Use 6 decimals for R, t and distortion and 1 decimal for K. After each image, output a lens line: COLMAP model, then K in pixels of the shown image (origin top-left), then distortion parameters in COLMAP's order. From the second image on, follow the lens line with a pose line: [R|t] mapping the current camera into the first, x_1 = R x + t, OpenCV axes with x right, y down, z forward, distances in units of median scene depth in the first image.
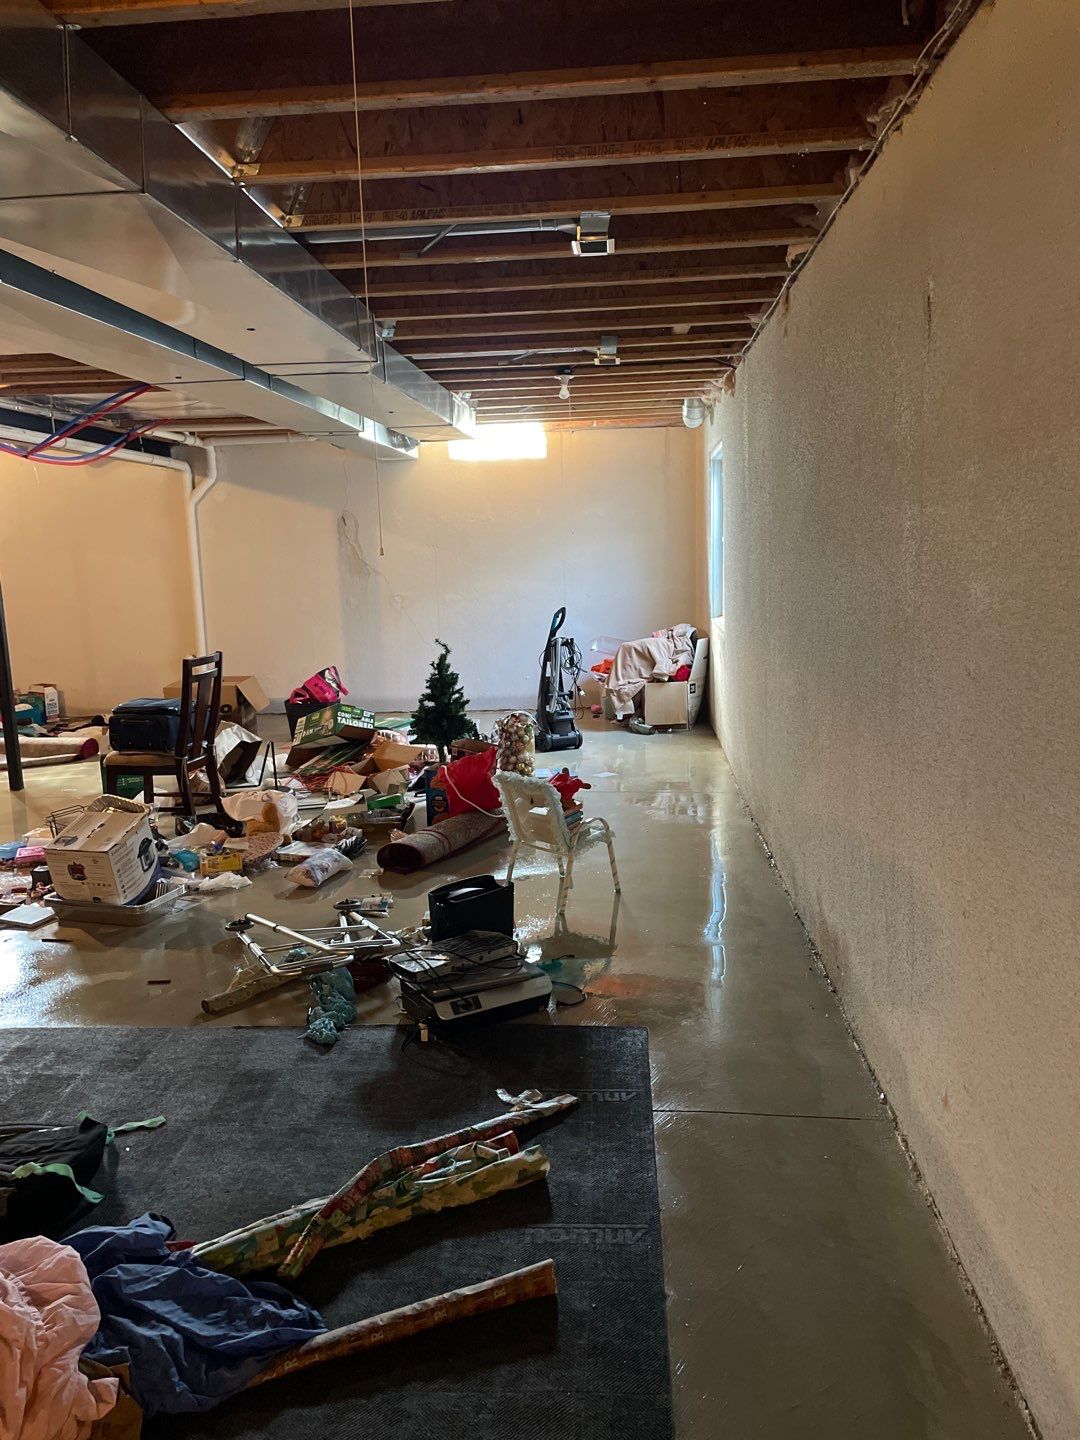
lens RADIAL K [[1099.6, 0, 539.9], [0, 1099.6, 714.4], [0, 0, 1]] dist [0.074779, -0.085127]
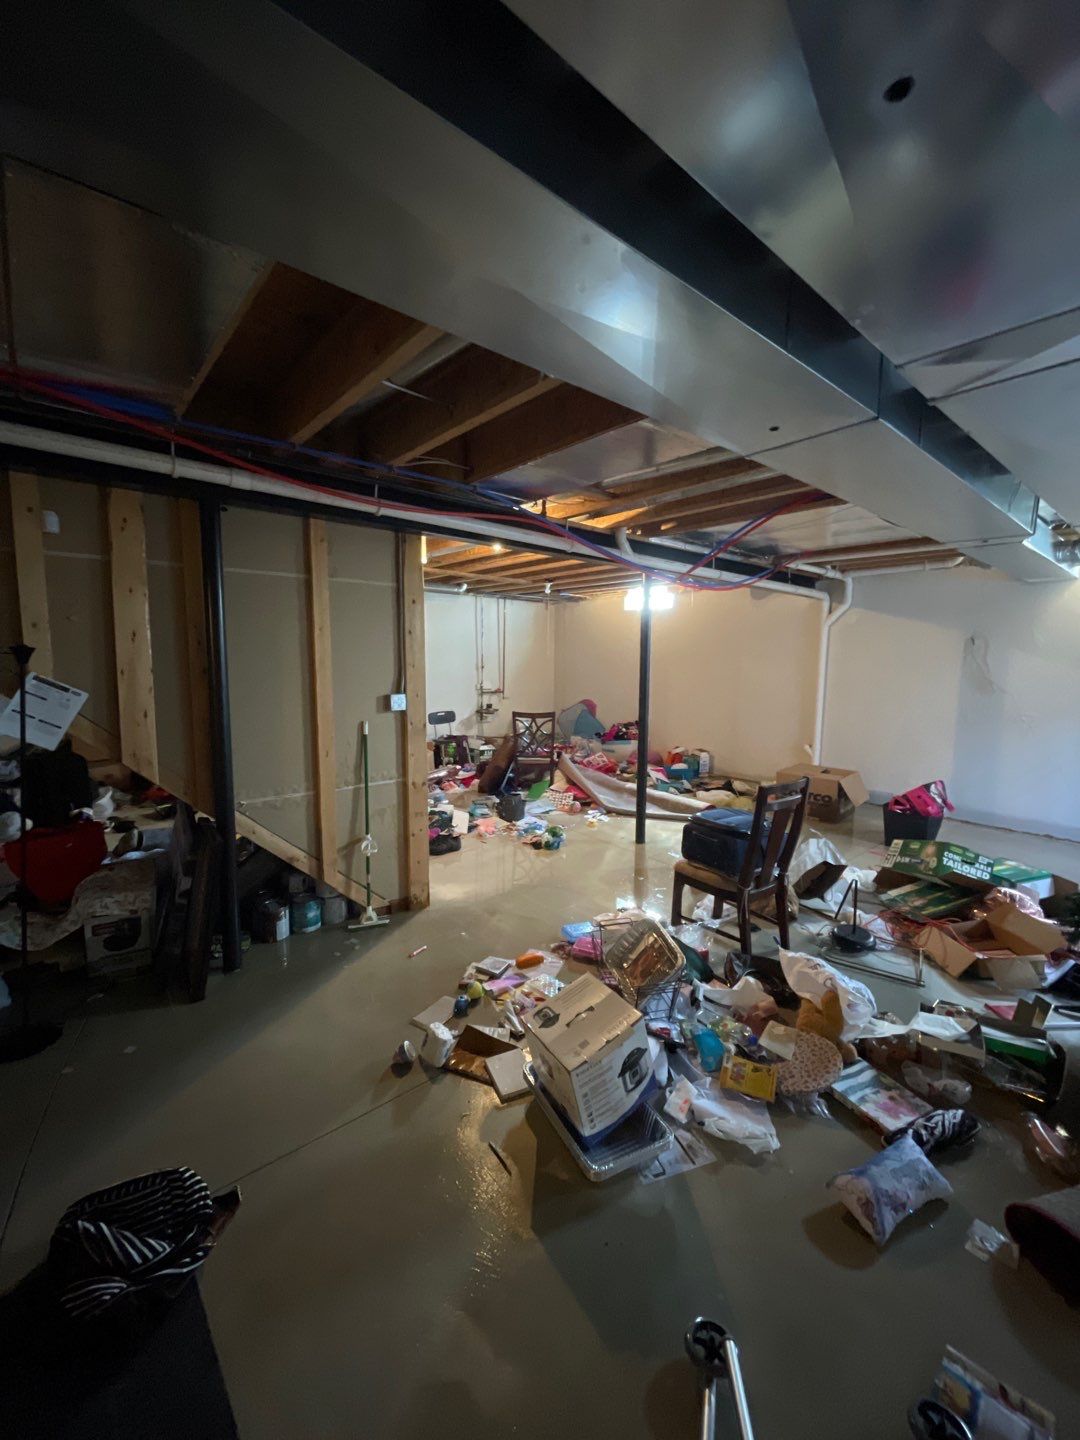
lens RADIAL K [[585.8, 0, 537.4], [0, 585.8, 718.7], [0, 0, 1]] dist [-0.003307, 0.000934]
pose [[0.707960, 0.112781, -0.697190, -0.087914], [-0.140797, 0.989890, 0.017158, -0.062393], [0.692076, 0.086015, 0.716681, 0.377818]]
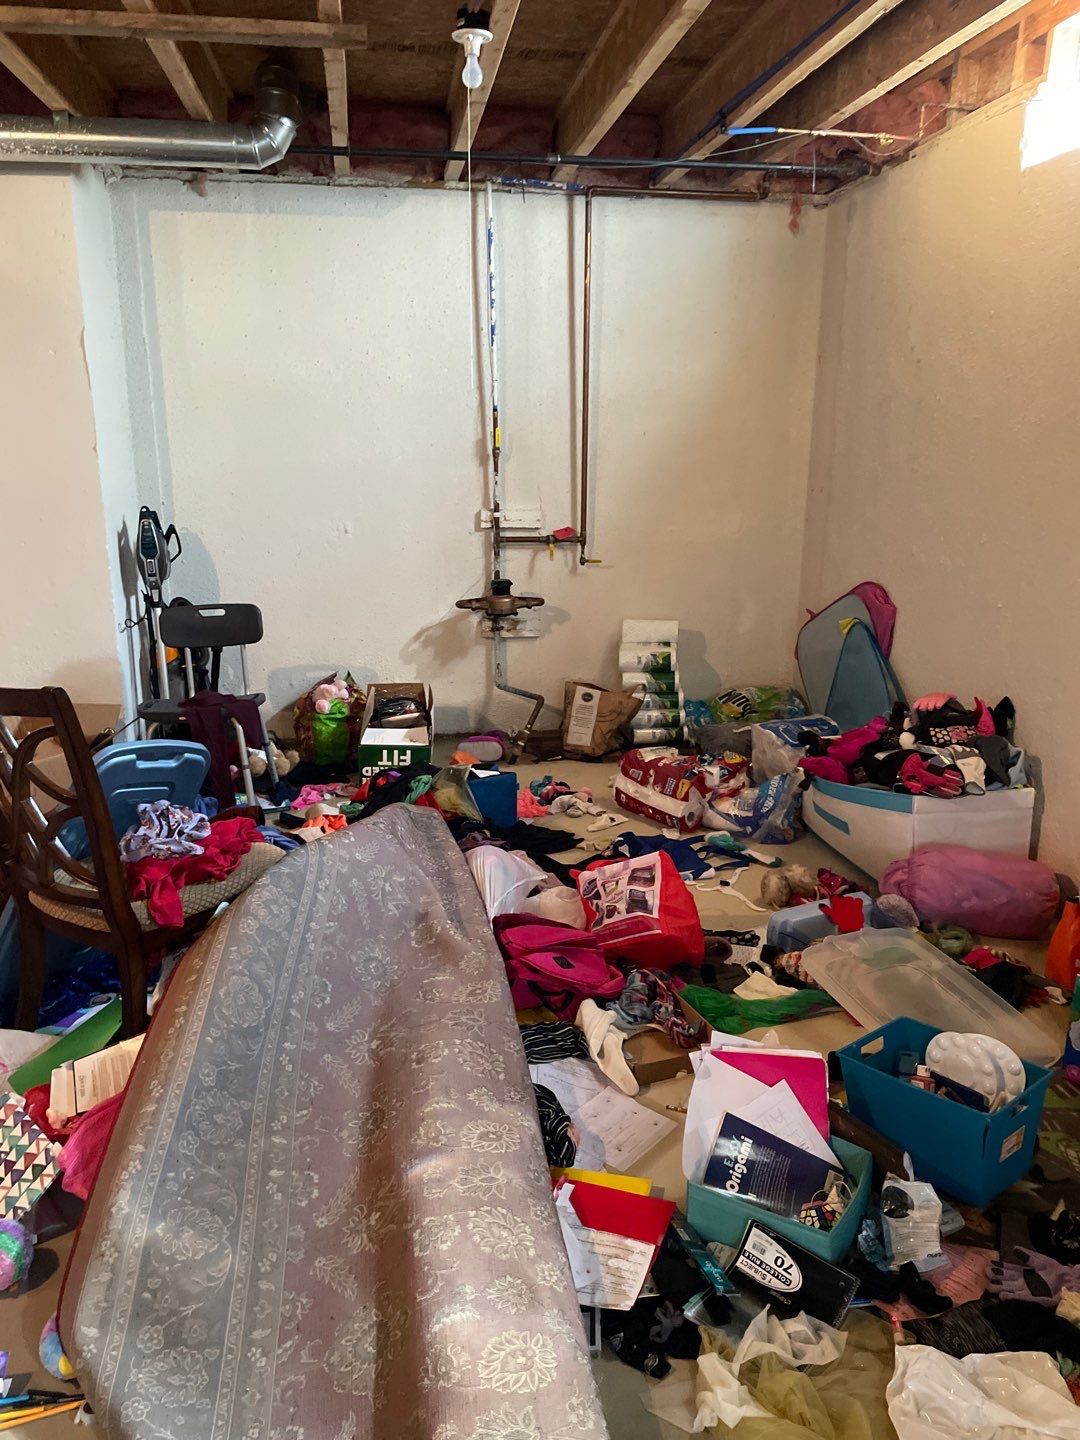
lens RADIAL K [[1099.6, 0, 538.3], [0, 1099.6, 717.6], [0, 0, 1]] dist [0.074779, -0.085127]
pose [[0.210811, 0.273066, -0.938613, -0.281420], [-0.161563, 0.956719, 0.242046, -0.122597], [0.964083, 0.100620, 0.245804, 0.868067]]
